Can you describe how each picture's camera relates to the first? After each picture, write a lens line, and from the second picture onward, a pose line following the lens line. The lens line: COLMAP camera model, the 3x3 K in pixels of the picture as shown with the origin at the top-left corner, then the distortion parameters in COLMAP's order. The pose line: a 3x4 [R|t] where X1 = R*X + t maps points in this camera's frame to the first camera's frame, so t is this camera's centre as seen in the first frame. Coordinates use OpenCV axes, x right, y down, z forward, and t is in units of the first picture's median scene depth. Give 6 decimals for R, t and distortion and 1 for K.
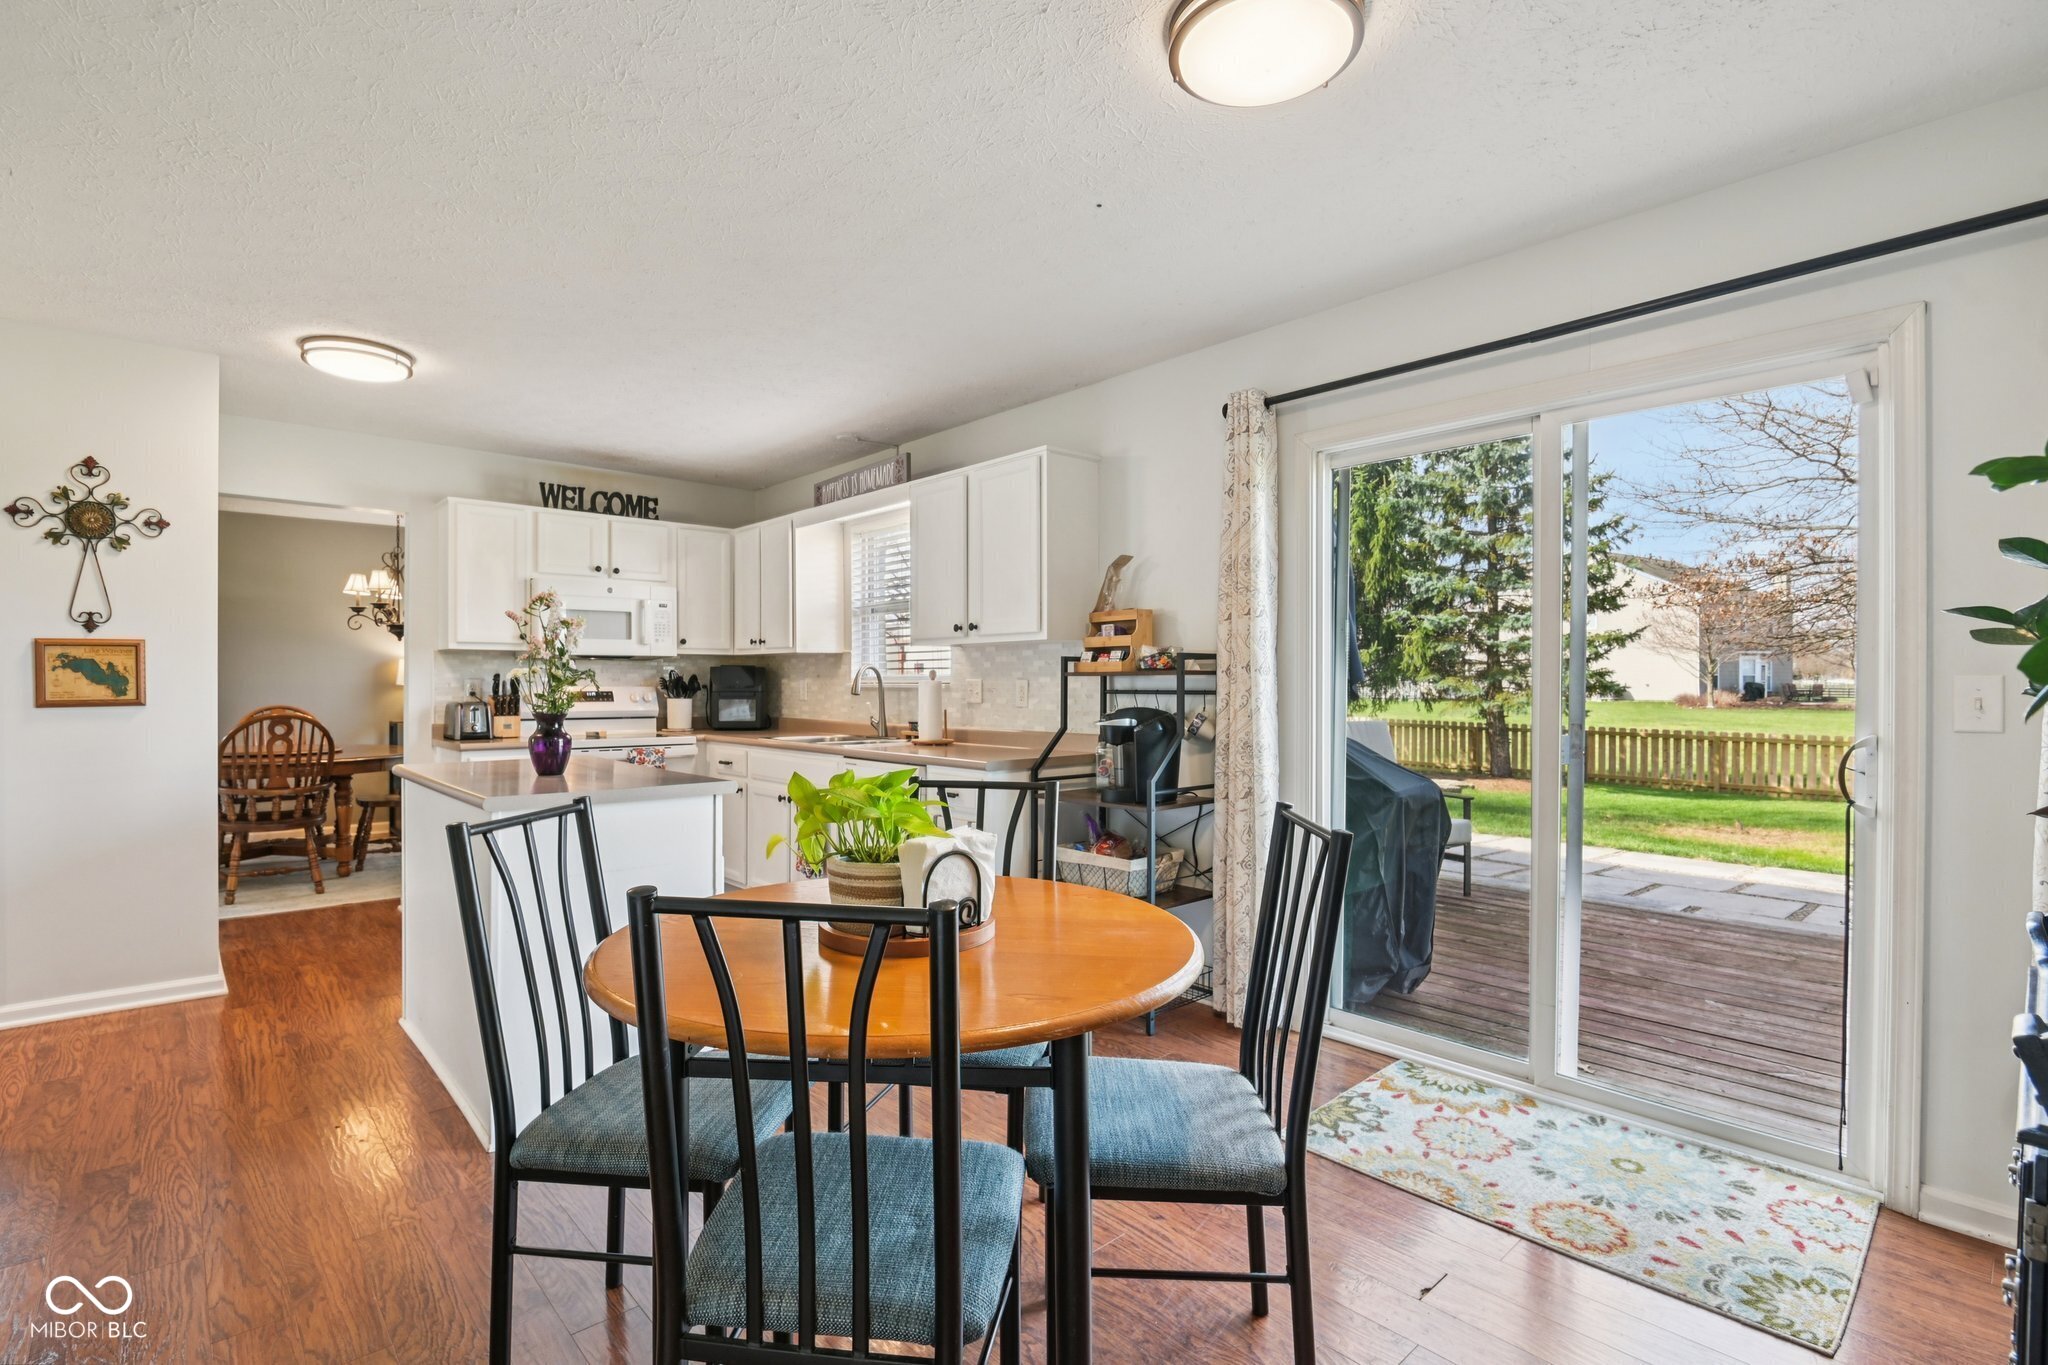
lens RADIAL K [[955.5, 0, 1010.8], [0, 955.5, 687.0], [0, 0, 1]] dist [-0.013013, -0.001904]
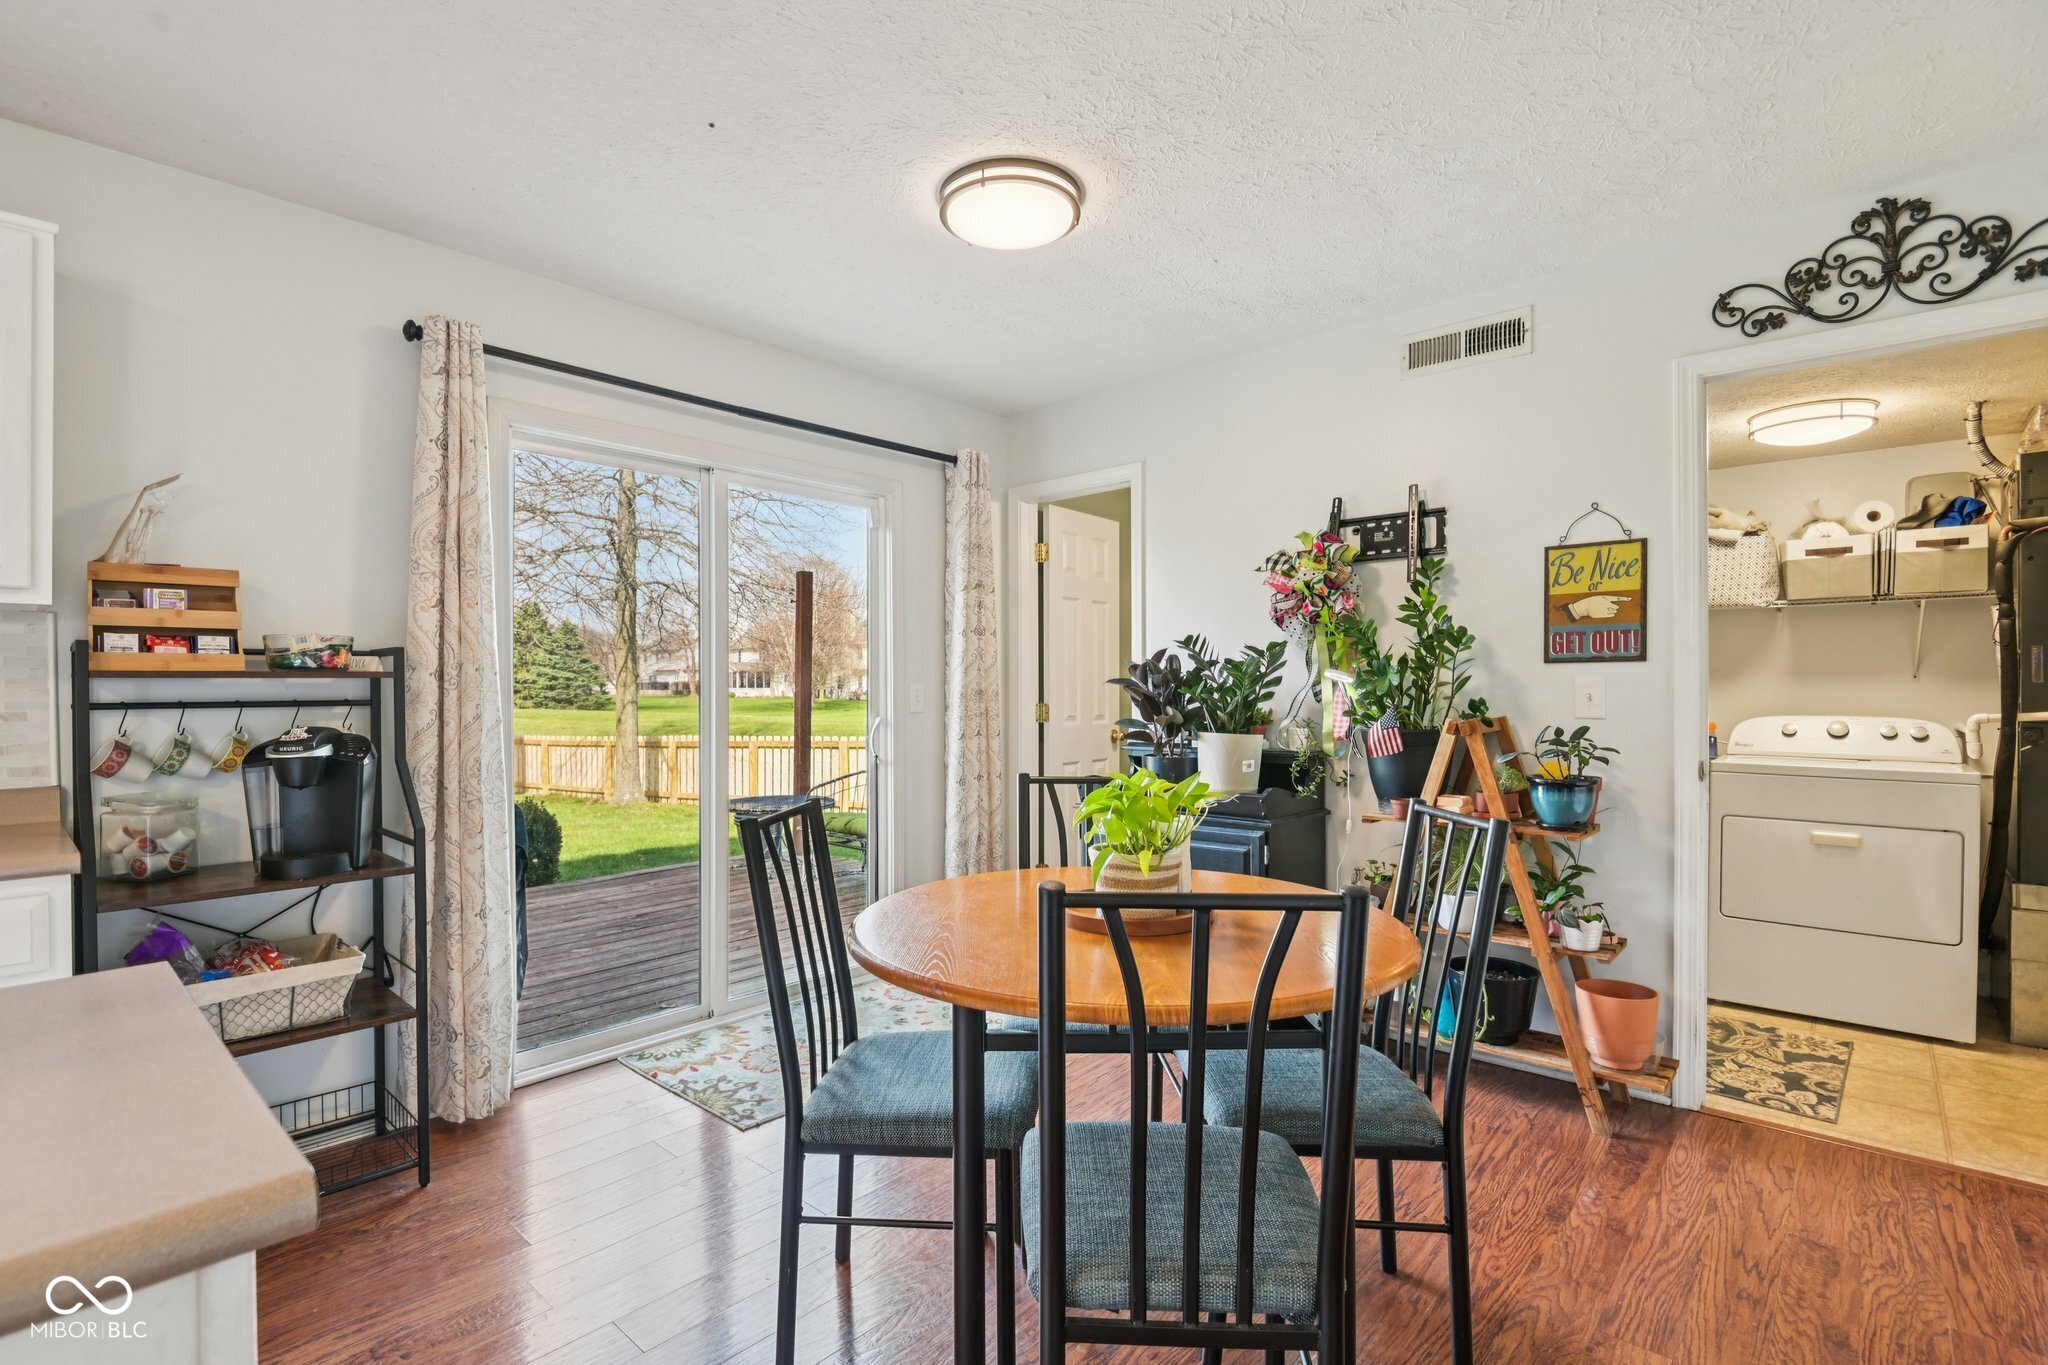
lens RADIAL K [[955.5, 0, 1014.3], [0, 955.5, 694.8], [0, 0, 1]] dist [-0.013013, -0.001904]
pose [[-0.107519, -0.007073, 0.994178, -0.415011], [0.008712, 0.999930, 0.008056, -0.000910], [-0.994165, 0.009528, -0.107450, 0.439671]]
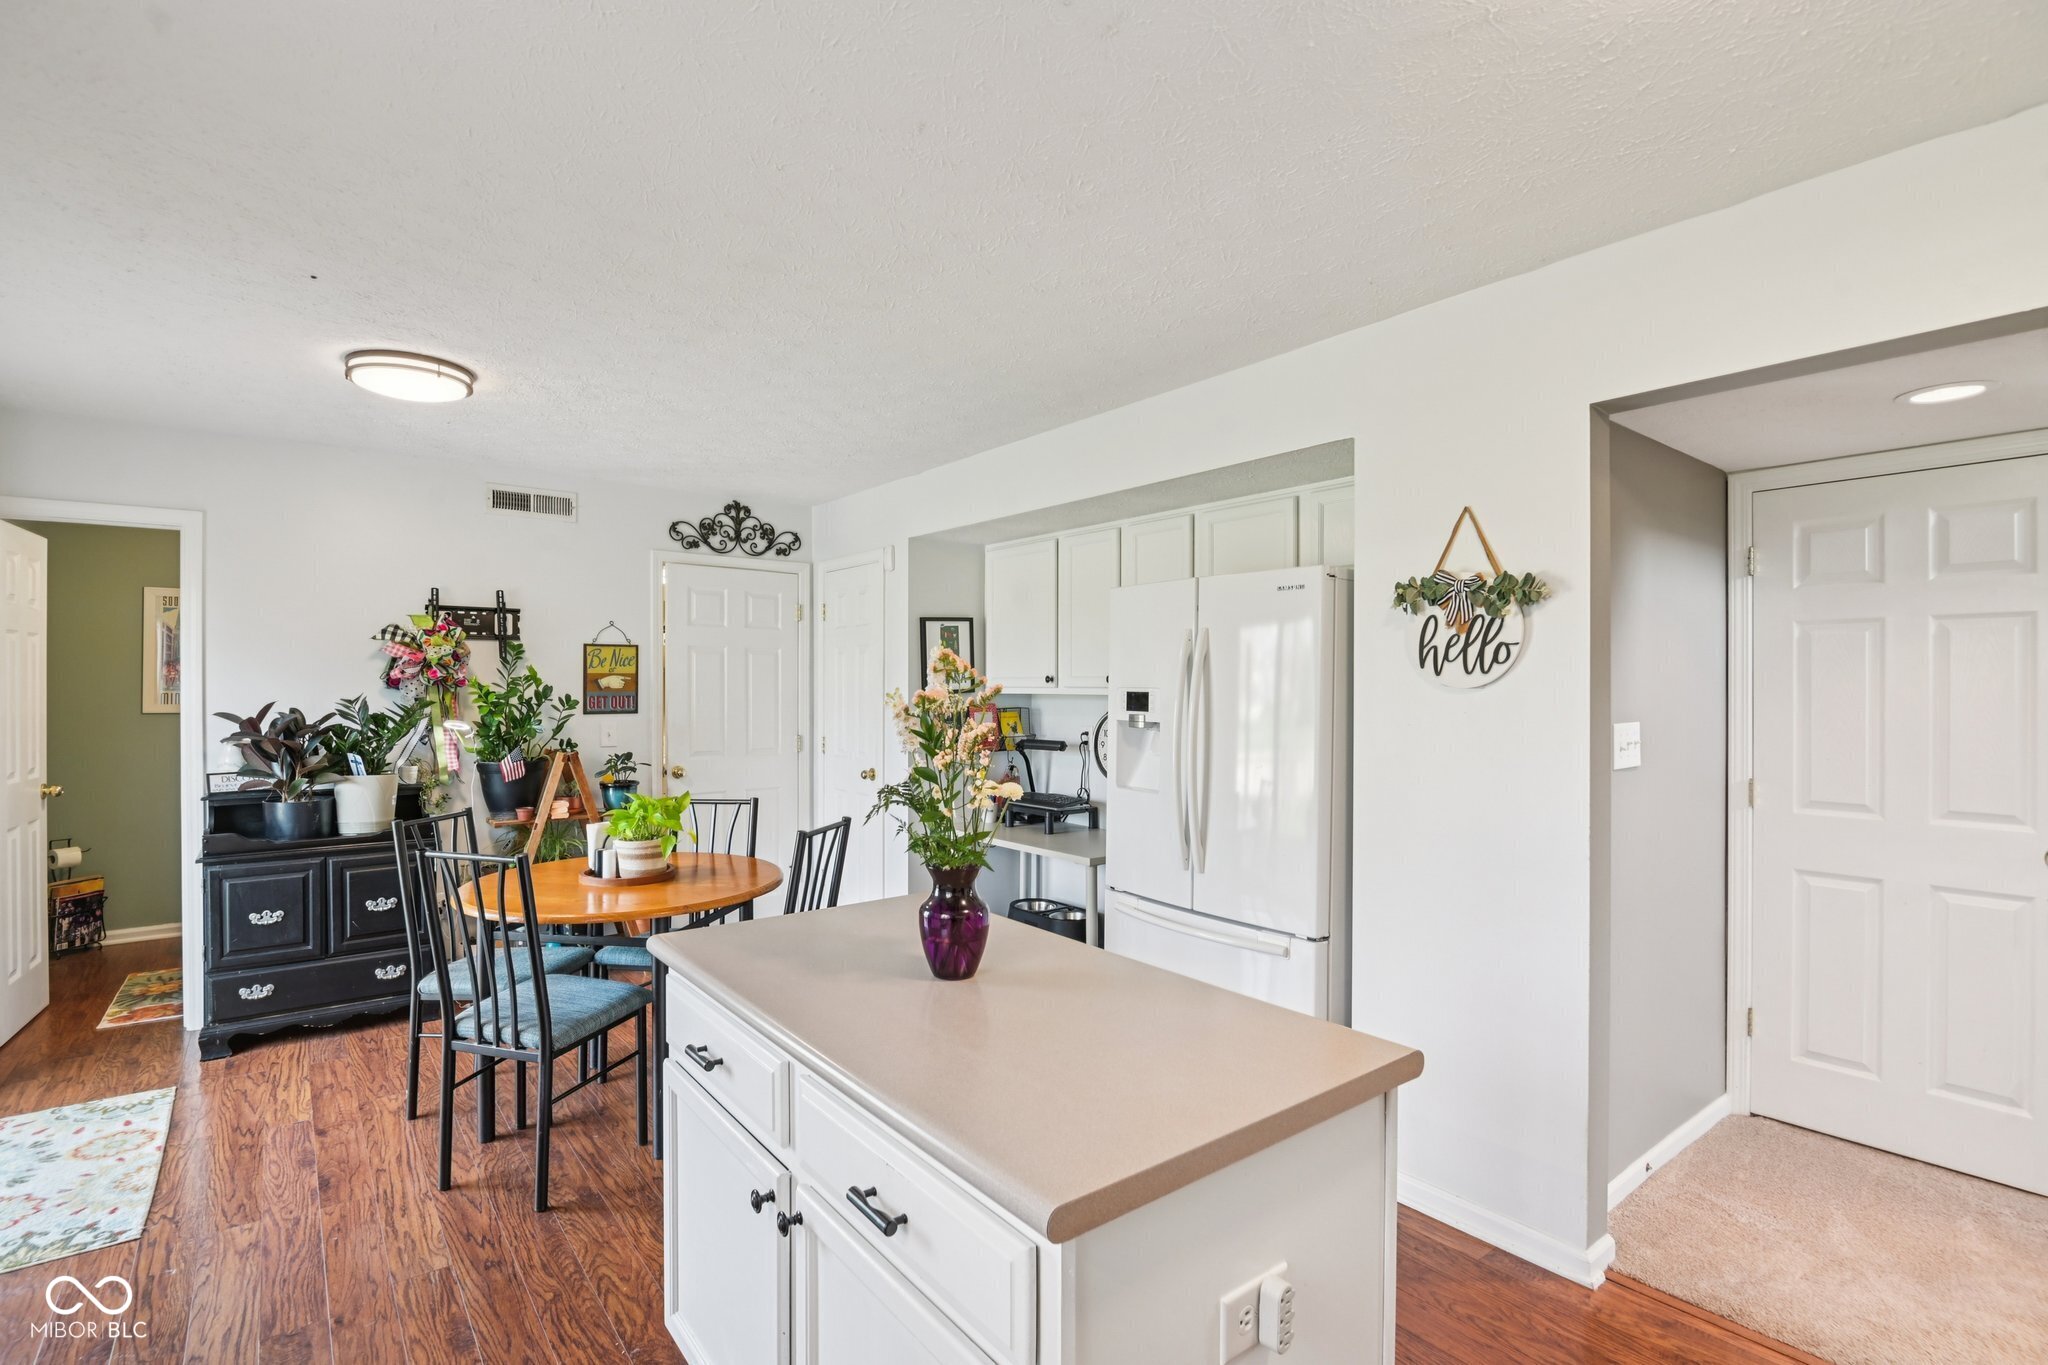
lens RADIAL K [[955.5, 0, 1005.5], [0, 955.5, 690.7], [0, 0, 1]] dist [-0.013013, -0.001904]
pose [[-0.996945, -0.003033, 0.078042, -0.363397], [-0.002132, 0.999930, 0.011627, -0.051931], [-0.078072, 0.011425, -0.996882, 1.011423]]
